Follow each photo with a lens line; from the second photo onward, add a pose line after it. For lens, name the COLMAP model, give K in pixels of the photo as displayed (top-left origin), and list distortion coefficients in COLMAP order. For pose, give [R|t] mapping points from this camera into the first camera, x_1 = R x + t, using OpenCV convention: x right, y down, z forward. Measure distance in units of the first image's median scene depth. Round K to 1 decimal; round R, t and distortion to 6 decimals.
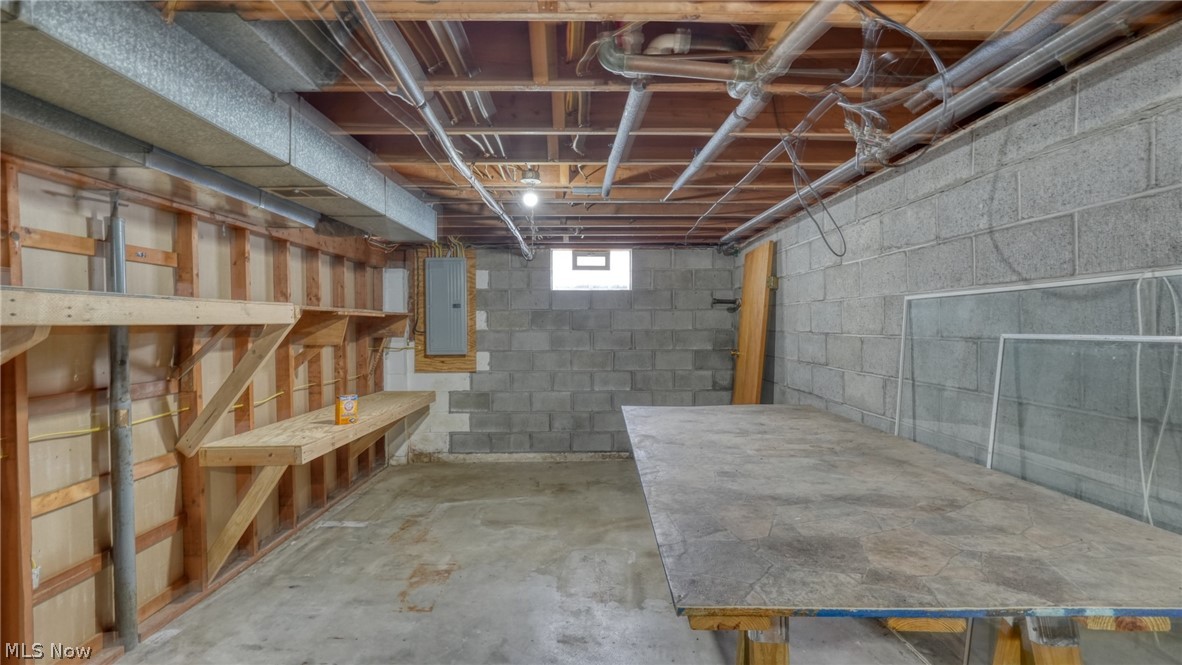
lens RADIAL K [[516.1, 0, 590.2], [0, 516.1, 331.5], [0, 0, 1]] dist [-0.011775, 0.000454]
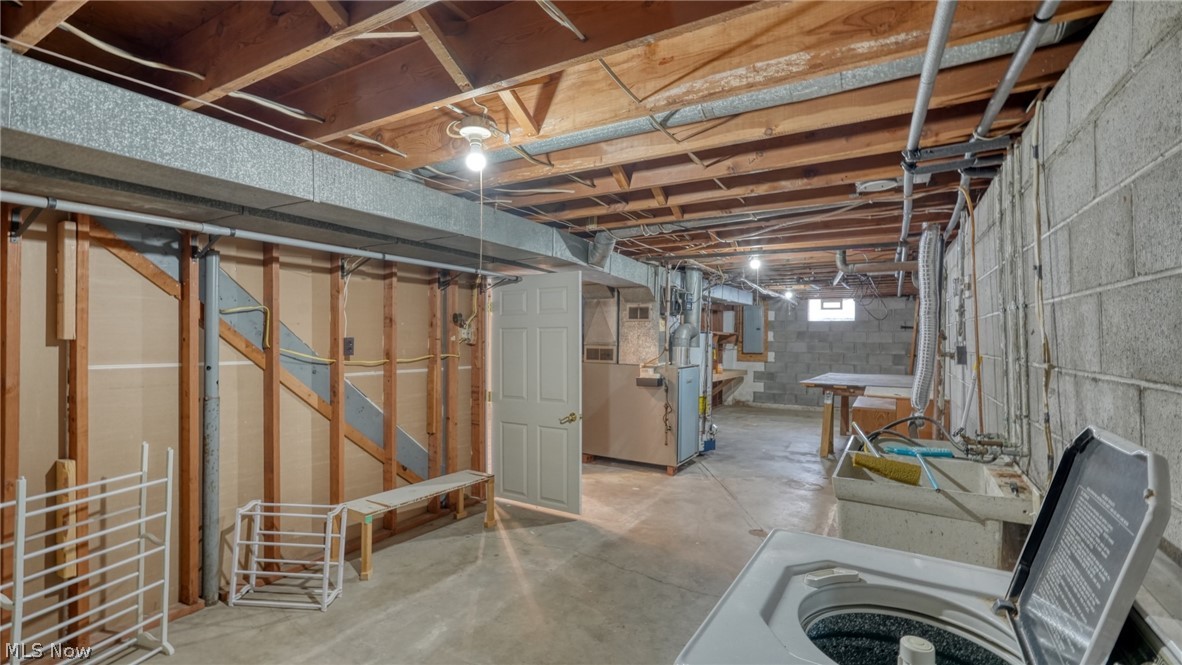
lens RADIAL K [[516.1, 0, 594.7], [0, 516.1, 335.6], [0, 0, 1]] dist [-0.011775, 0.000454]
pose [[0.852140, 0.011992, -0.523176, 0.250528], [-0.019716, 0.999763, -0.009197, 0.007828], [0.522942, 0.018152, 0.852175, -1.049734]]
